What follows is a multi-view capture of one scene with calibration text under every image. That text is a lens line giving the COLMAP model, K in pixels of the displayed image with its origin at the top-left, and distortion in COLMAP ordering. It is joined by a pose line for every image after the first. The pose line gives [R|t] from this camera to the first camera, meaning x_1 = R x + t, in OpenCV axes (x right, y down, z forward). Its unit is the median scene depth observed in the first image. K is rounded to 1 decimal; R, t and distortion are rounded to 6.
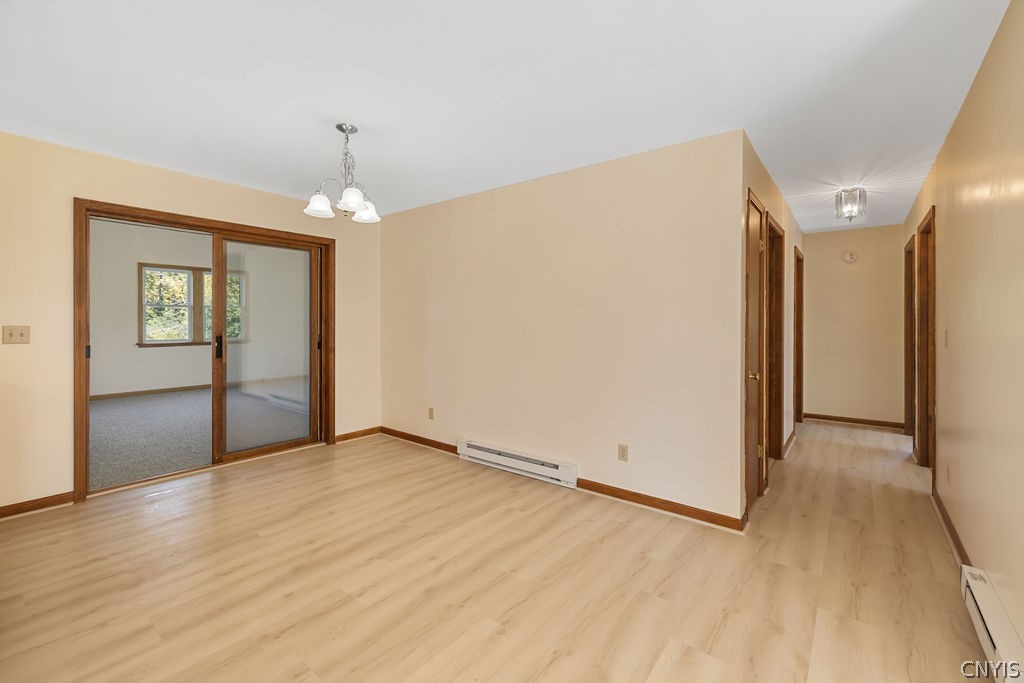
lens RADIAL K [[437.0, 0, 507.8], [0, 437.0, 321.3], [0, 0, 1]] dist [0.000361, 0.000156]
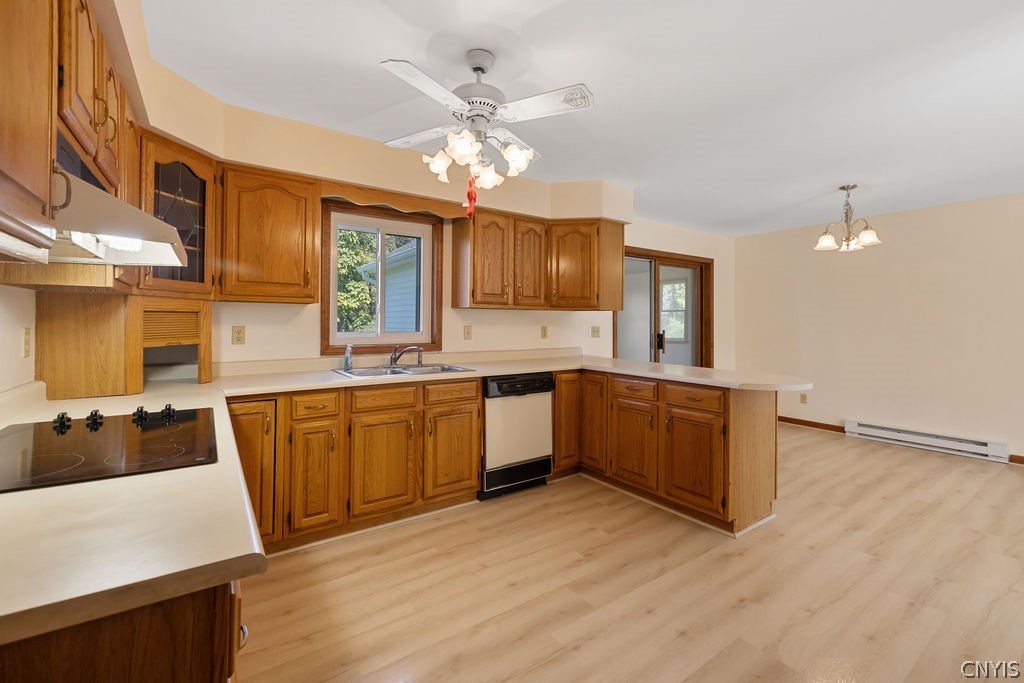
lens RADIAL K [[437.0, 0, 507.8], [0, 437.0, 321.3], [0, 0, 1]] dist [0.000361, 0.000156]
pose [[0.957679, -0.001585, -0.287835, -0.874750], [0.000876, 0.999996, -0.002591, -0.003199], [0.287838, 0.002229, 0.957677, -0.581696]]
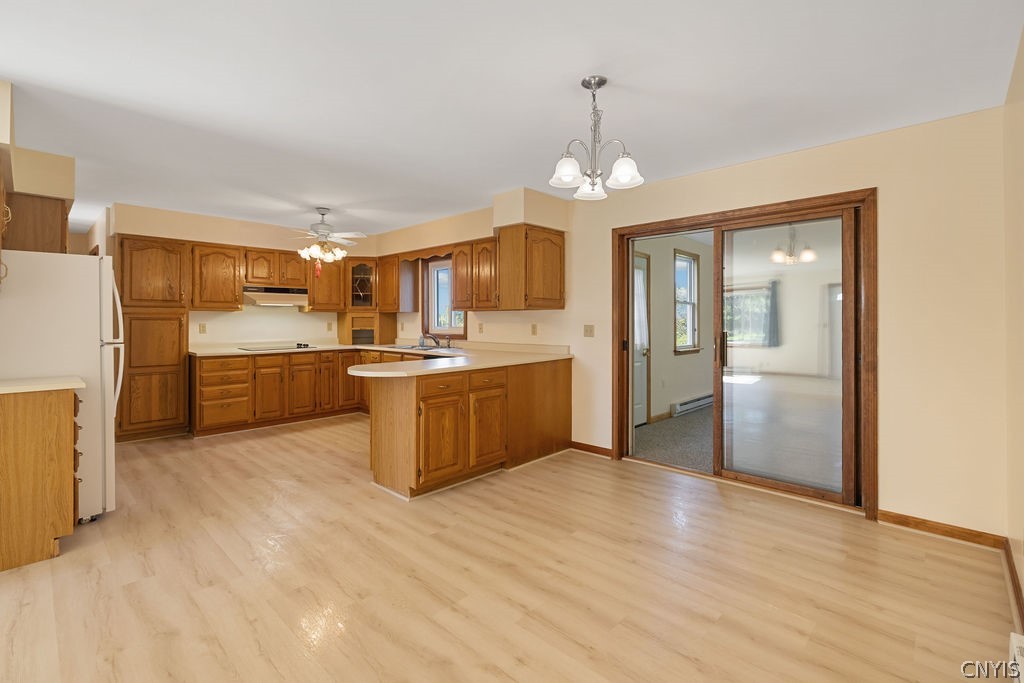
lens RADIAL K [[464.5, 0, 510.6], [0, 464.5, 317.0], [0, 0, 1]] dist [-0.001601, -0.000145]
pose [[-0.087512, -0.011889, -0.996093, 0.431433], [0.000019, 0.999929, -0.011937, 0.002465], [0.996164, -0.001064, -0.087505, 0.789933]]
